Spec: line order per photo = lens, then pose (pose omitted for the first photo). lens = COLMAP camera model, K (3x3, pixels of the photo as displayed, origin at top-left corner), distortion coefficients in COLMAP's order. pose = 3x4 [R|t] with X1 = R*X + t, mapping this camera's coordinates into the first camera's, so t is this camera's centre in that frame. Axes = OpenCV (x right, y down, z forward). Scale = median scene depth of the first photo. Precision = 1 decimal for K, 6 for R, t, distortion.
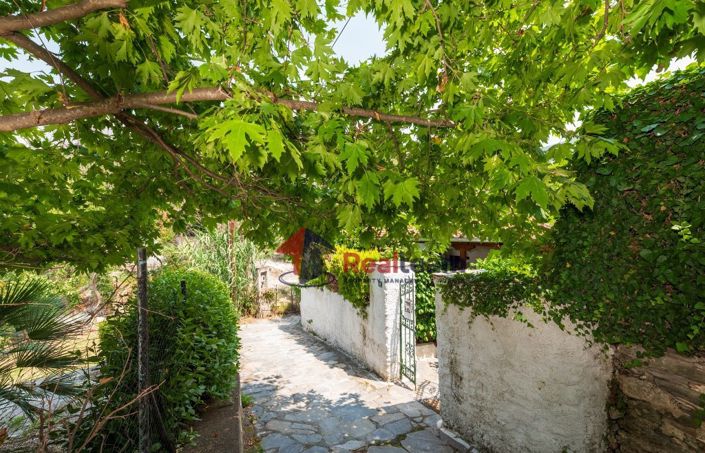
lens RADIAL K [[284.3, 0, 350.6], [0, 284.3, 229.3], [0, 0, 1]] dist [-0.002603, -0.000149]
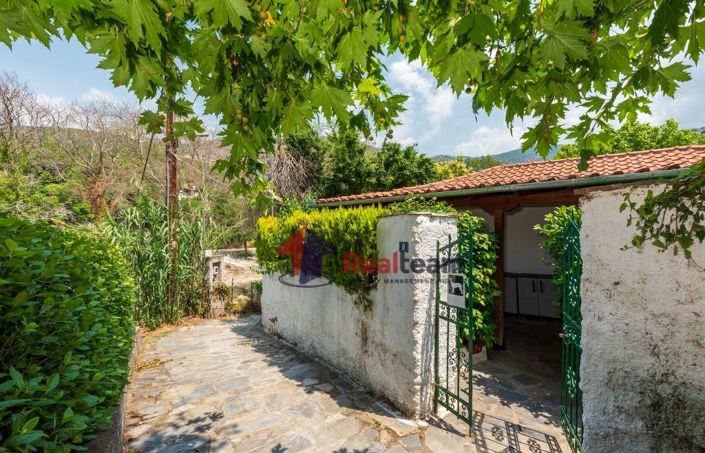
lens RADIAL K [[284.3, 0, 353.2], [0, 284.3, 223.1], [0, 0, 1]] dist [-0.002603, -0.000149]
pose [[0.991373, 0.016104, 0.130078, -0.060662], [-0.014102, 0.999768, -0.016294, 0.132086], [-0.130310, 0.014319, 0.991370, 0.379865]]
